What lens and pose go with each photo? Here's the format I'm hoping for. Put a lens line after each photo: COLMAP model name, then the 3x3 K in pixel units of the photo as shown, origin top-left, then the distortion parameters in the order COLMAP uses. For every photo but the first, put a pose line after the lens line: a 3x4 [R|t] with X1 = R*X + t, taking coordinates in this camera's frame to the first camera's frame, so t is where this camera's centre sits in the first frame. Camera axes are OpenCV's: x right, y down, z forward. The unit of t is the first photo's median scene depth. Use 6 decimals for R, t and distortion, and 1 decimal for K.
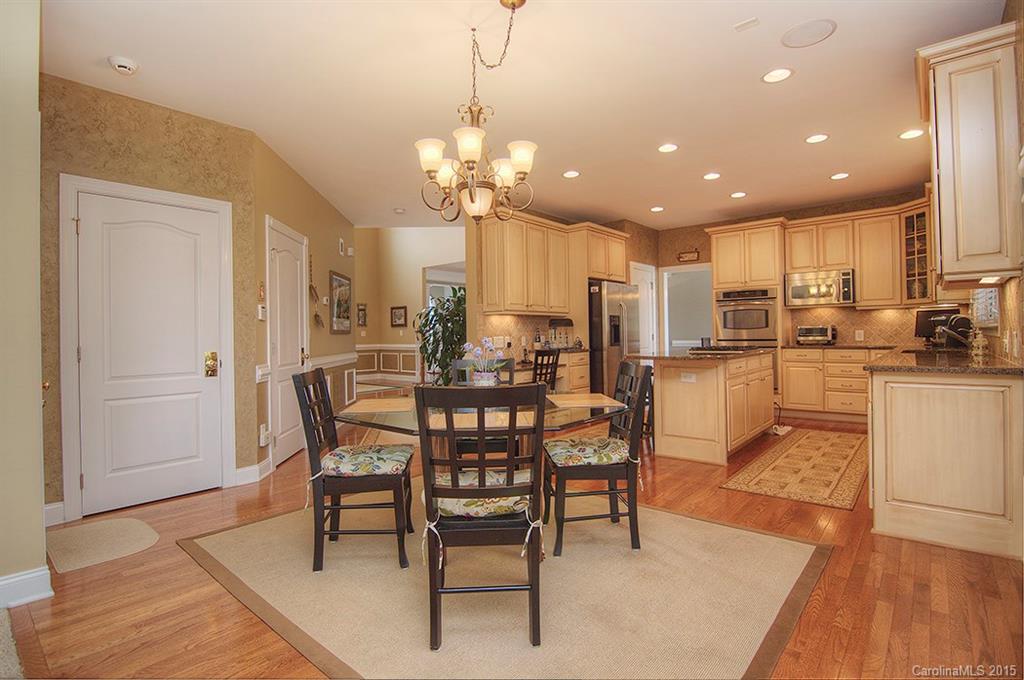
lens RADIAL K [[495.4, 0, 512.0], [0, 495.4, 340.0], [0, 0, 1]] dist [-0.029154, -0.007473]
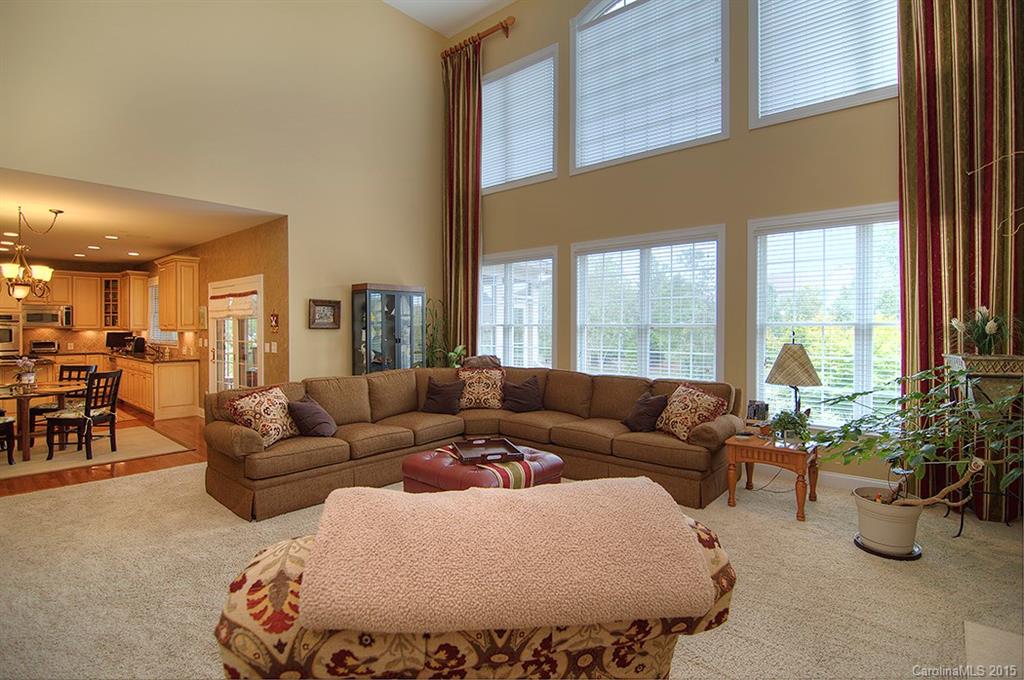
lens RADIAL K [[495.4, 0, 512.0], [0, 495.4, 340.0], [0, 0, 1]] dist [-0.029154, -0.007473]
pose [[0.015688, 0.001212, 0.999876, -0.864383], [0.006885, 0.999975, -0.001320, -0.018001], [-0.999853, 0.006905, 0.015680, -0.485251]]
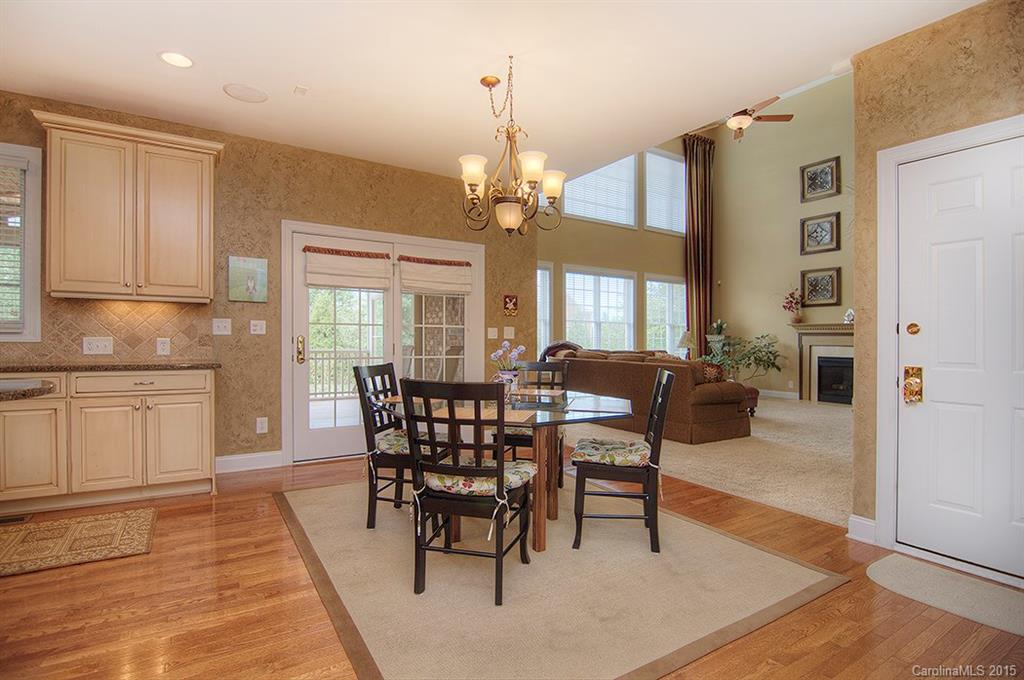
lens RADIAL K [[495.4, 0, 512.0], [0, 495.4, 340.0], [0, 0, 1]] dist [-0.029154, -0.007473]
pose [[-0.953861, 0.013832, 0.299929, -0.159198], [0.016583, 0.999841, 0.006628, -0.001617], [-0.299790, 0.011296, -0.953938, 0.830034]]
